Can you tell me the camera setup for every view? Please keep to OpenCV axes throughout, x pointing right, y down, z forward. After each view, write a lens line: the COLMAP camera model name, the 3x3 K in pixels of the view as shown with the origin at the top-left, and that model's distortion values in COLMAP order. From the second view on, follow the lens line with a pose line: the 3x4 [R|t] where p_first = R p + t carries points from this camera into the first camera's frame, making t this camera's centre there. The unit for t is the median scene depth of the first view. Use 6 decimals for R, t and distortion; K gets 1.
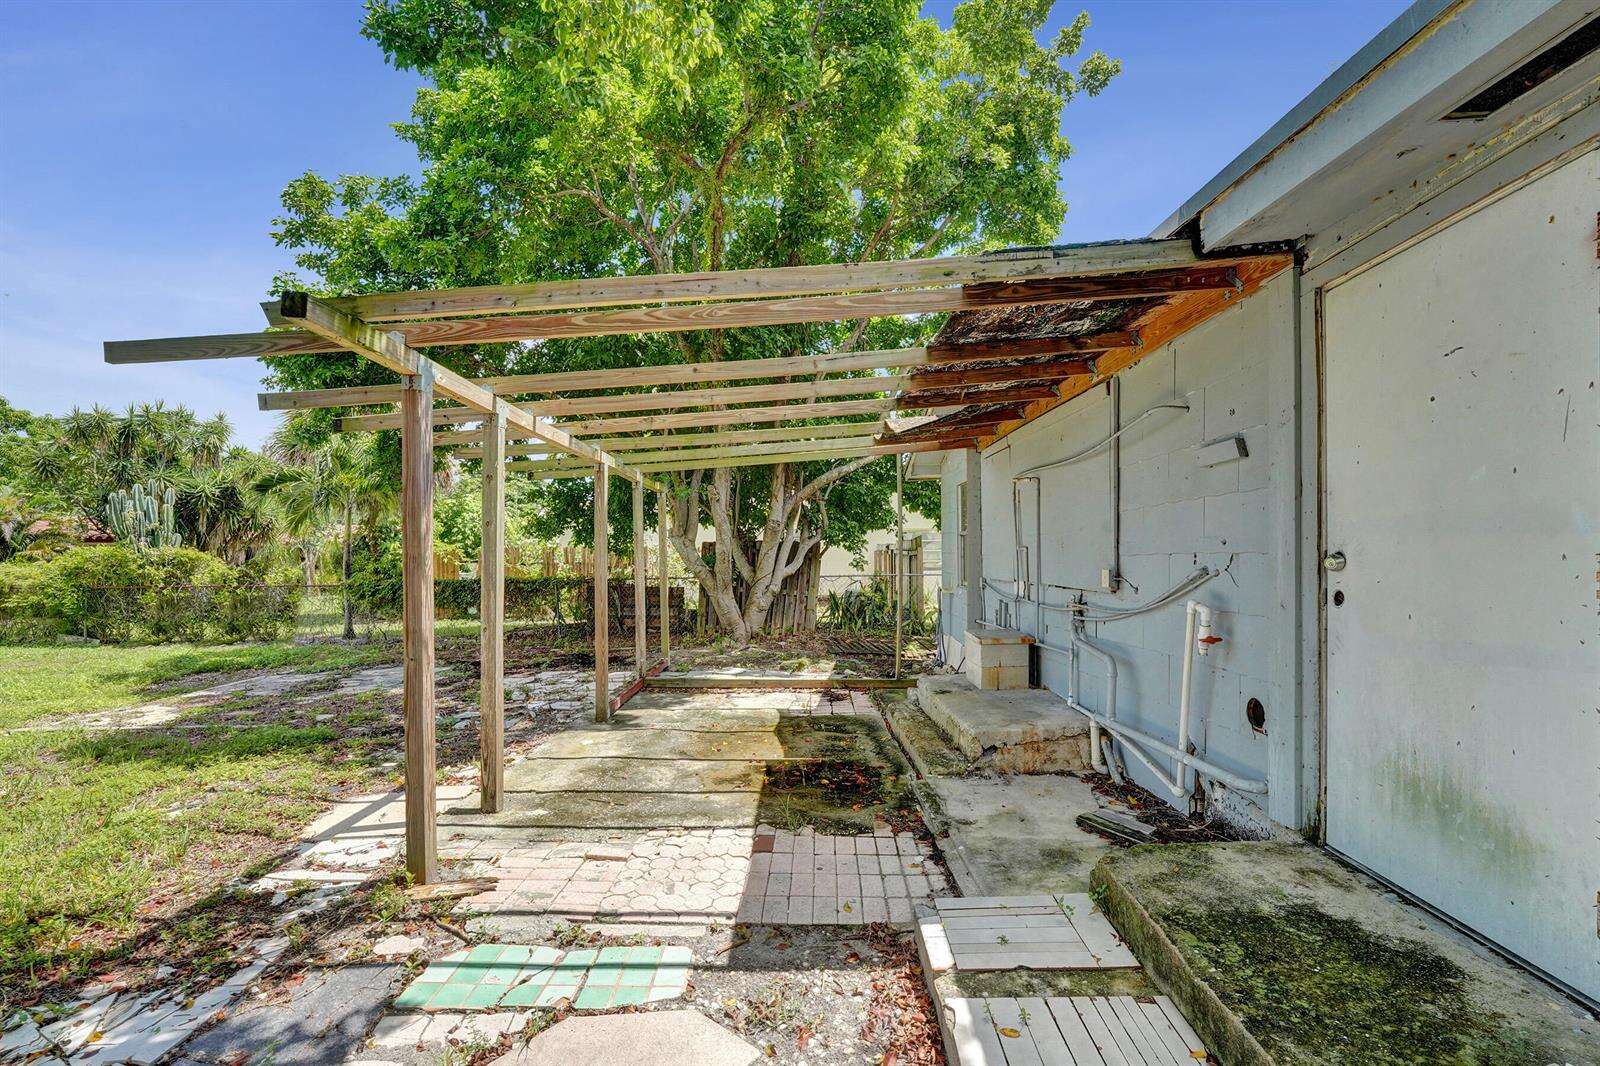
lens RADIAL K [[700.7, 0, 798.6], [0, 700.7, 559.4], [0, 0, 1]] dist [-0.002661, 0.000159]
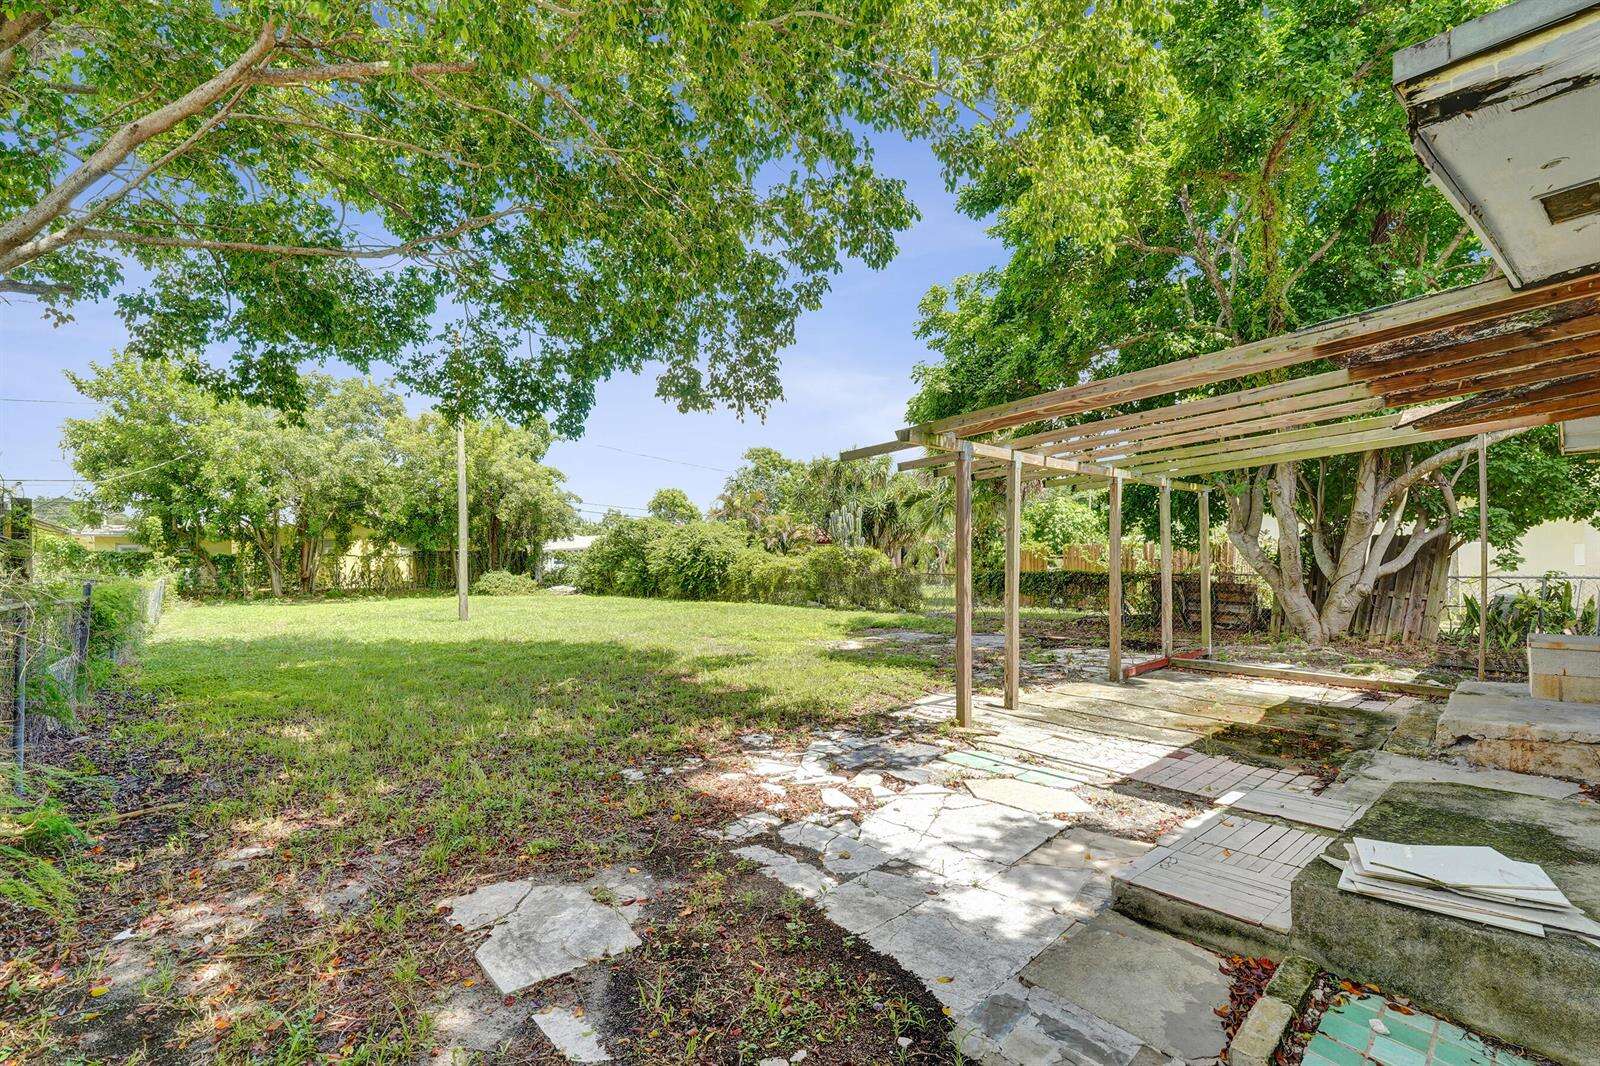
lens RADIAL K [[700.7, 0, 798.6], [0, 700.7, 559.4], [0, 0, 1]] dist [-0.002661, 0.000159]
pose [[0.684079, 0.007274, -0.729372, 0.155023], [-0.004730, 0.999973, 0.005536, 0.003948], [0.729393, -0.000337, 0.684095, -0.176269]]
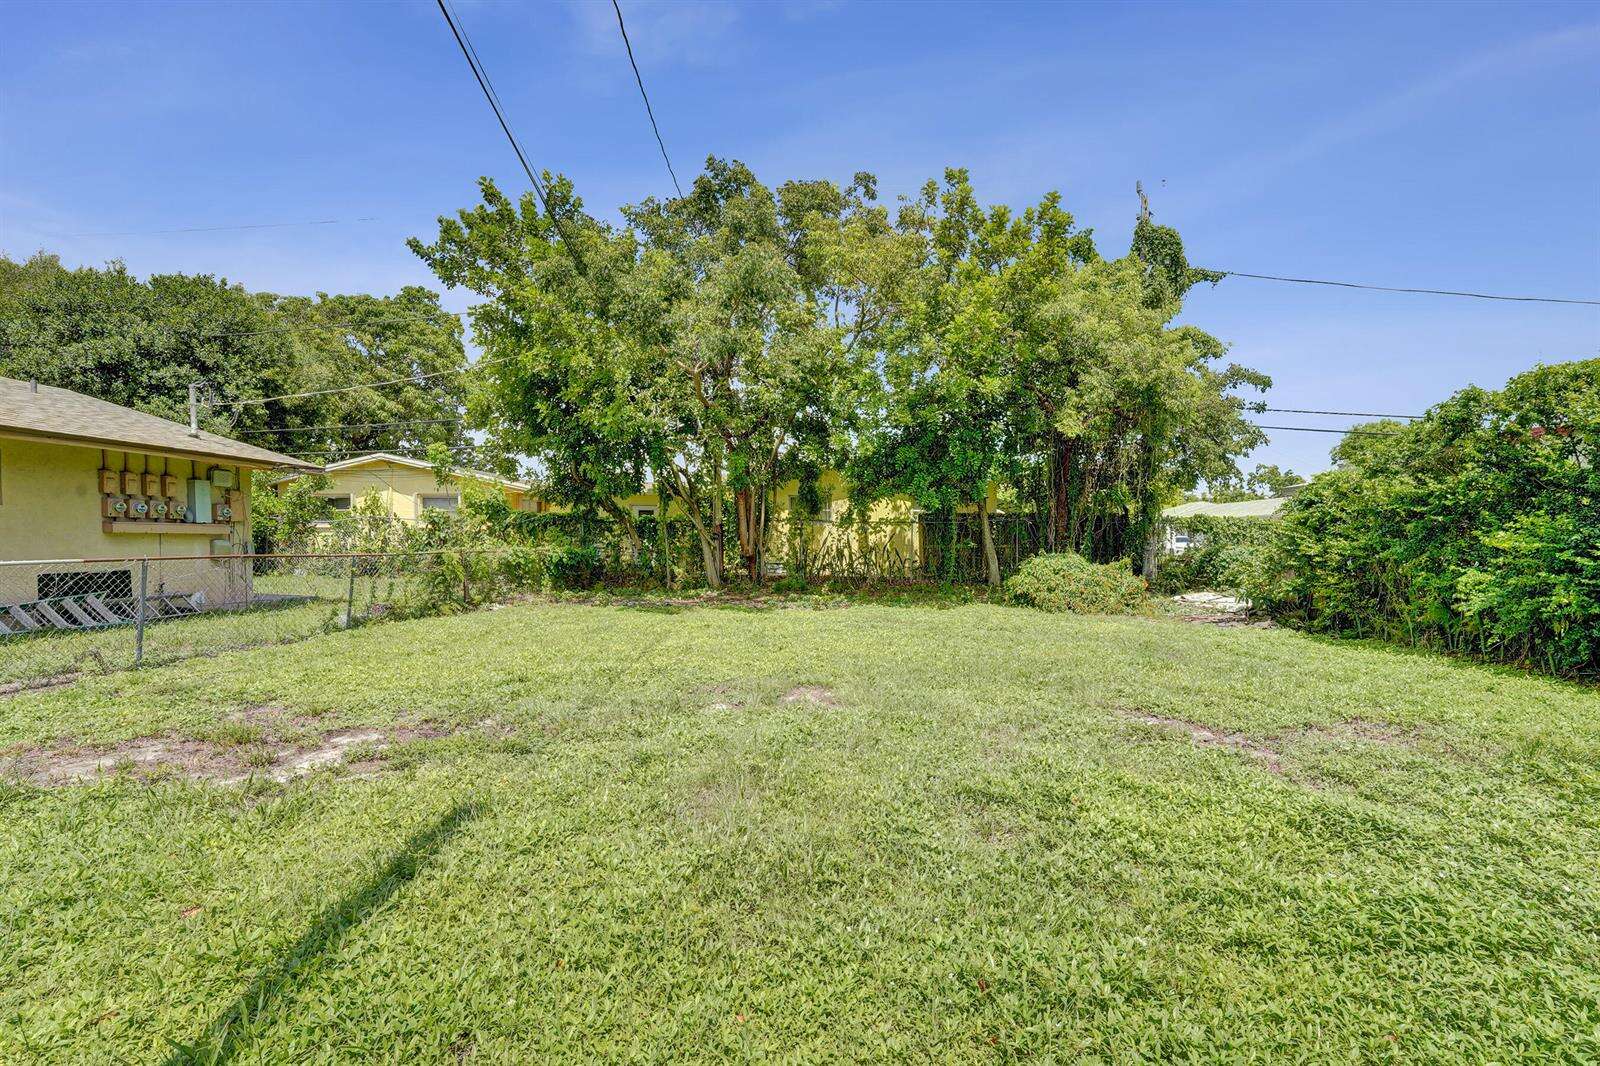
lens RADIAL K [[700.7, 0, 798.6], [0, 700.7, 559.4], [0, 0, 1]] dist [-0.002661, 0.000159]
pose [[-0.065500, 0.042135, -0.996963, -1.578591], [-0.010107, 0.999029, 0.042886, 0.035019], [0.997801, 0.012885, -0.065011, 0.544025]]
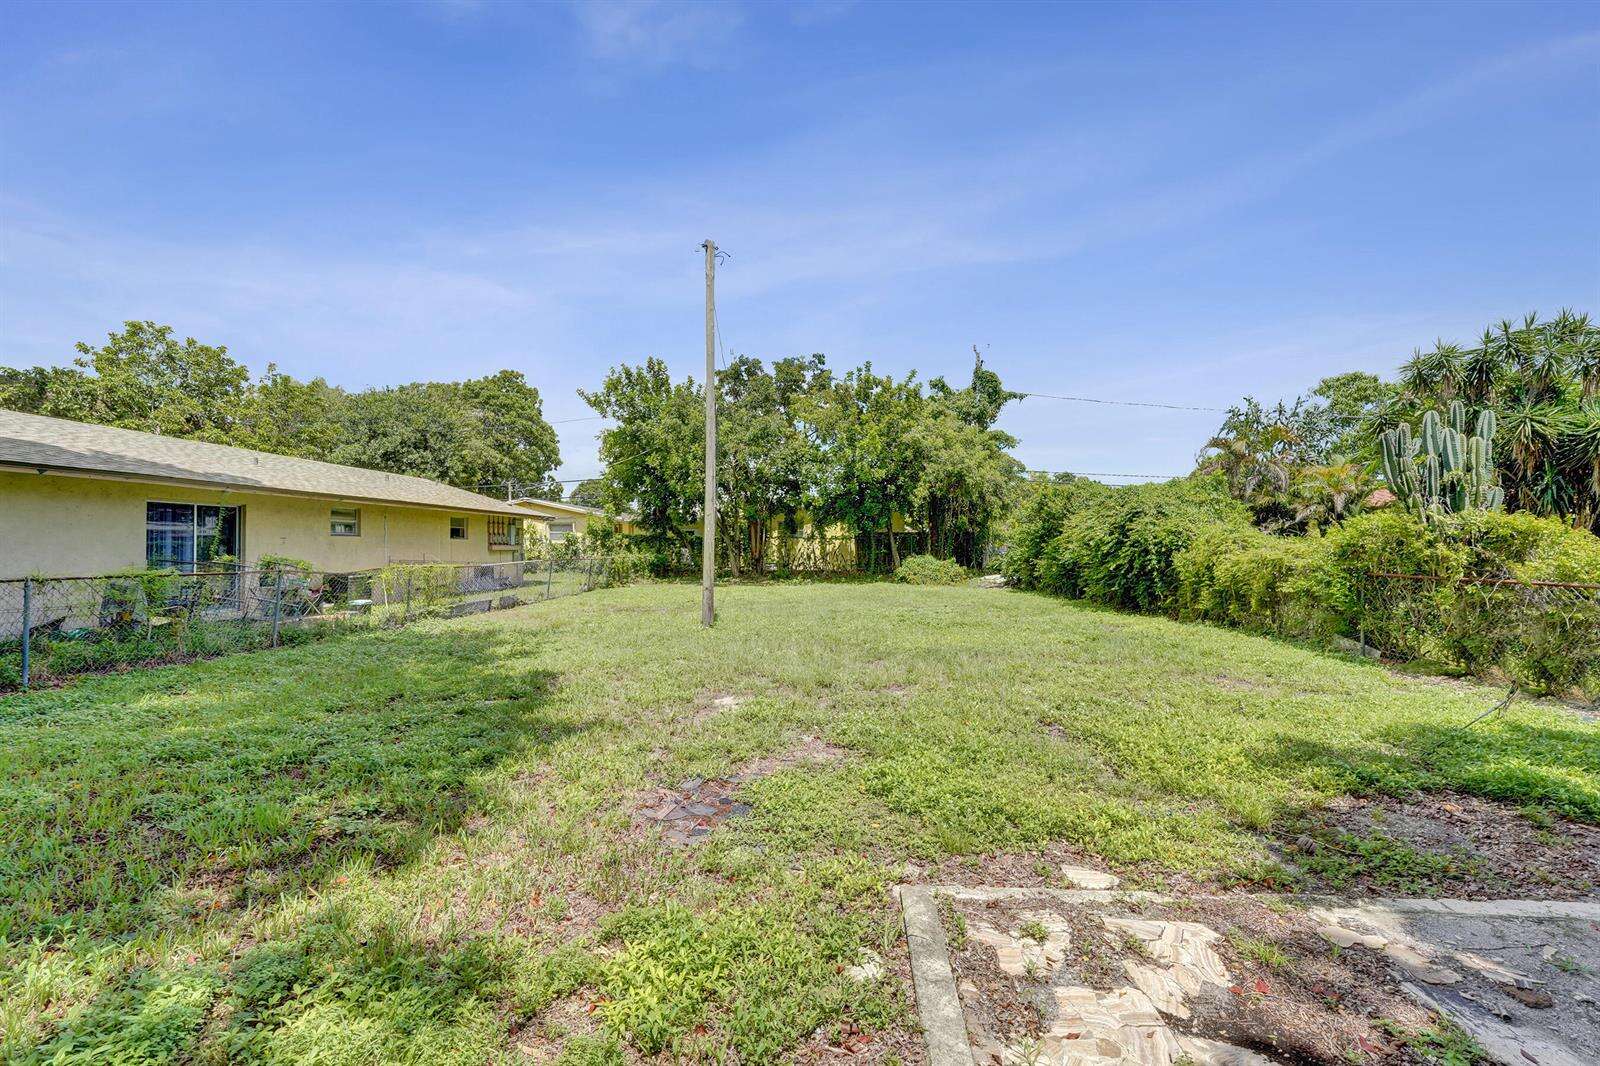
lens RADIAL K [[671.6, 0, 795.6], [0, 671.6, 548.8], [0, 0, 1]] dist [-0.004118, -0.000816]
pose [[-0.039406, 0.018851, -0.999045, -0.424677], [-0.001666, 0.999819, 0.018931, 0.004922], [0.999222, 0.002410, -0.039367, 0.592457]]
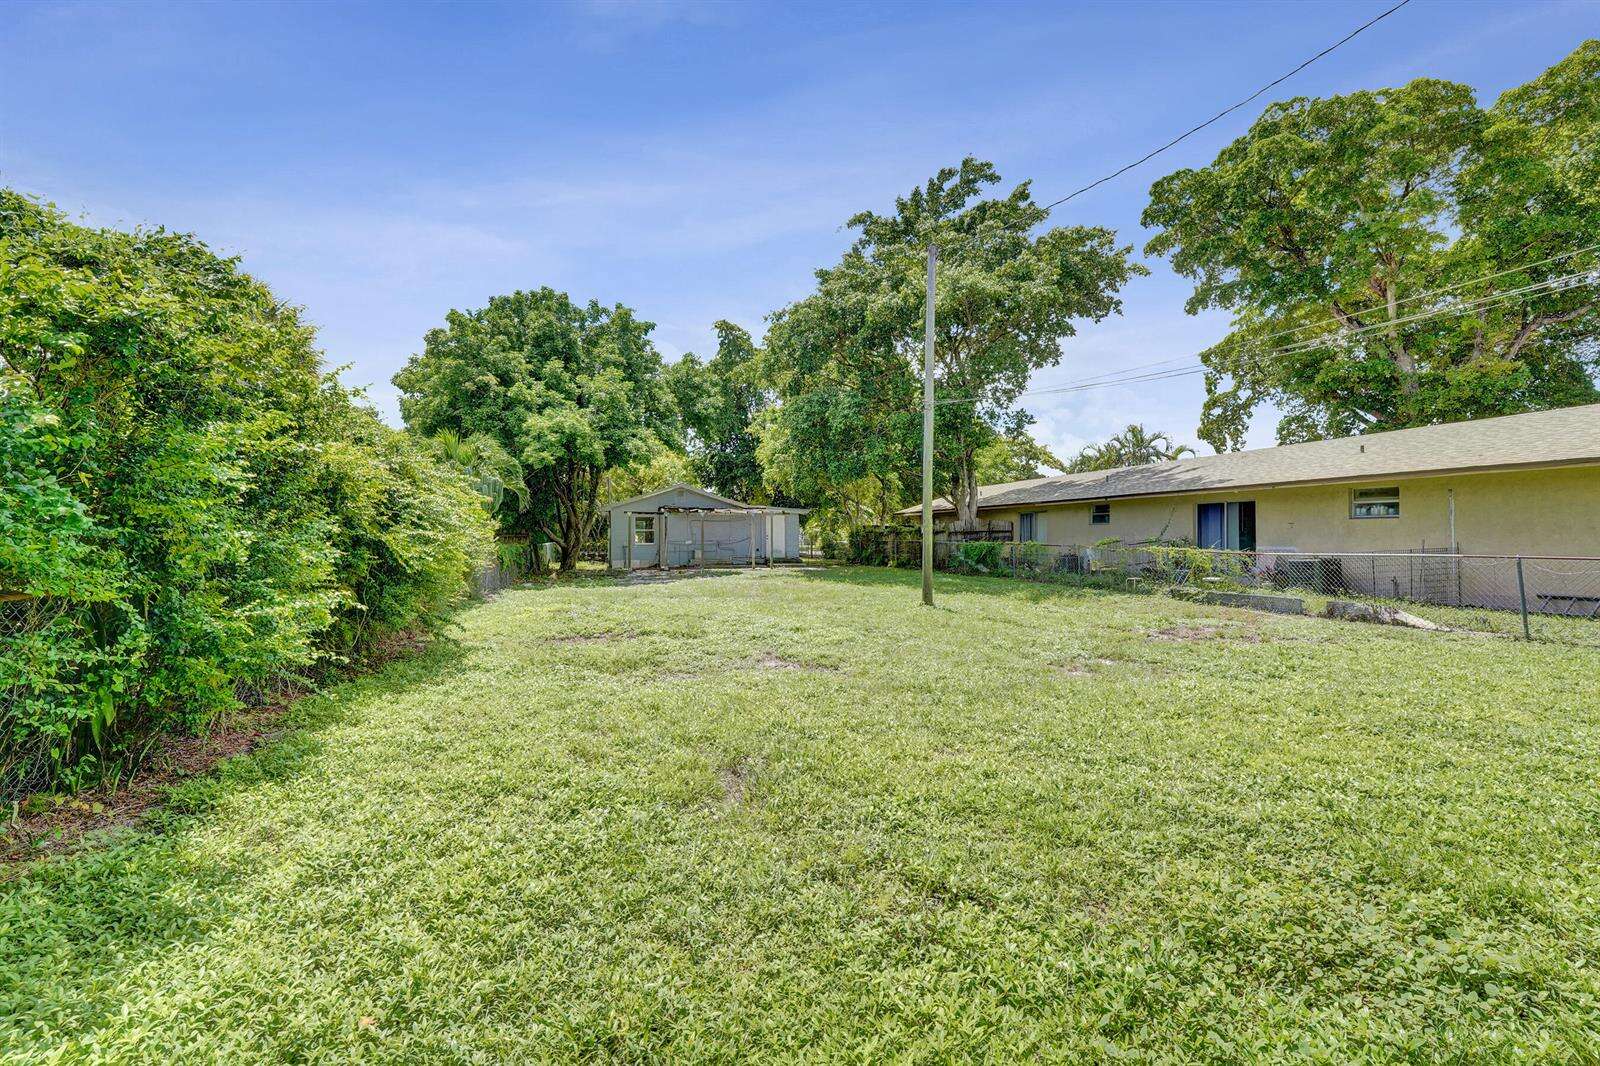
lens RADIAL K [[664.5, 0, 800.0], [0, 664.5, 533.0], [0, 0, 1]] dist [0.009843, 0.000006]
pose [[-0.309697, 0.020177, 0.950621, -2.882995], [0.014848, 0.999756, -0.016383, 0.041473], [-0.950719, 0.009041, -0.309921, 1.087356]]
